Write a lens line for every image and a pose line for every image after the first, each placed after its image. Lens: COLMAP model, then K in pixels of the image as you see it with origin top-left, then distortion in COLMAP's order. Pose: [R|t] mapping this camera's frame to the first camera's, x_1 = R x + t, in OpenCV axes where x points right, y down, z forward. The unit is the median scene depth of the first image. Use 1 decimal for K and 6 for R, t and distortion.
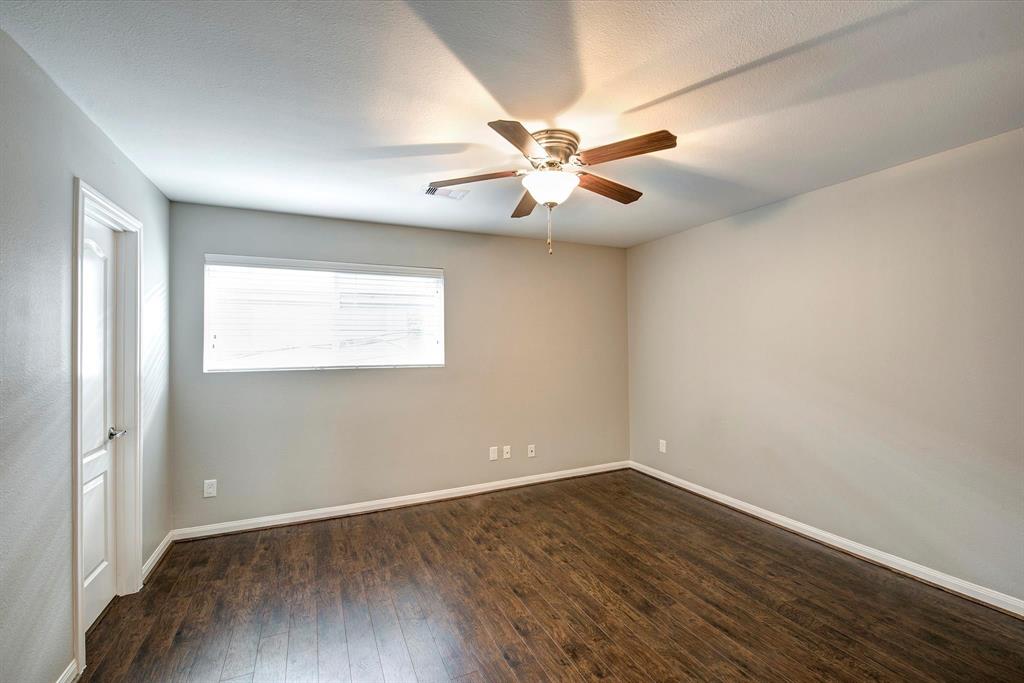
lens RADIAL K [[440.7, 0, 515.4], [0, 440.7, 334.4], [0, 0, 1]] dist [-0.004178, -0.001228]
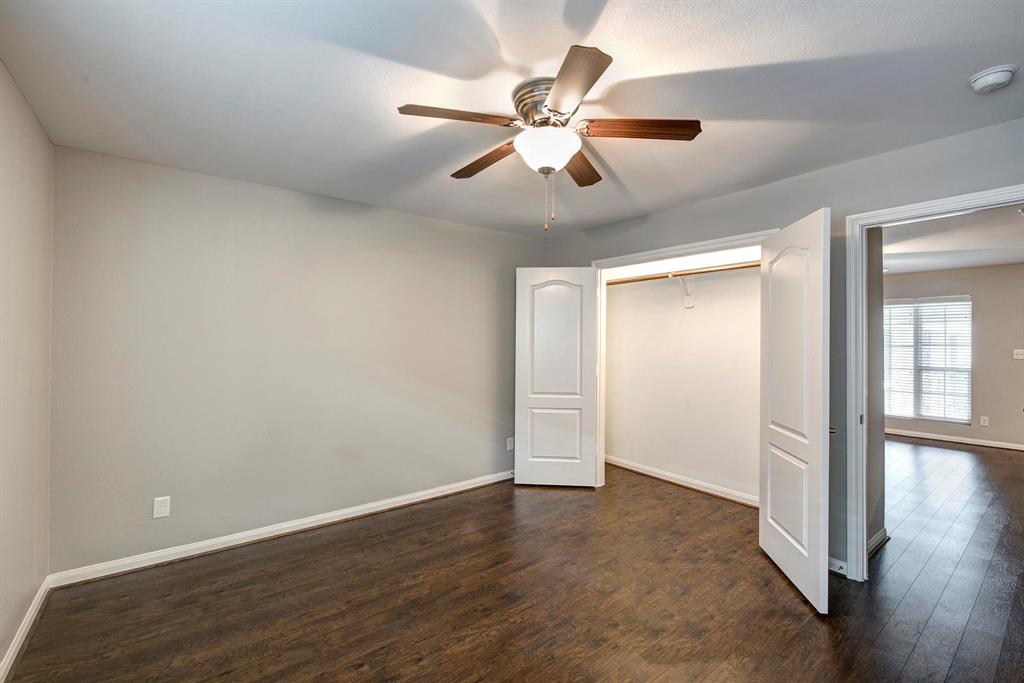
lens RADIAL K [[440.7, 0, 502.0], [0, 440.7, 343.7], [0, 0, 1]] dist [-0.004178, -0.001228]
pose [[-0.218143, -0.003062, 0.975912, -0.594011], [-0.021639, 0.999764, -0.001700, 0.012766], [-0.975677, -0.021489, -0.218157, 1.035072]]
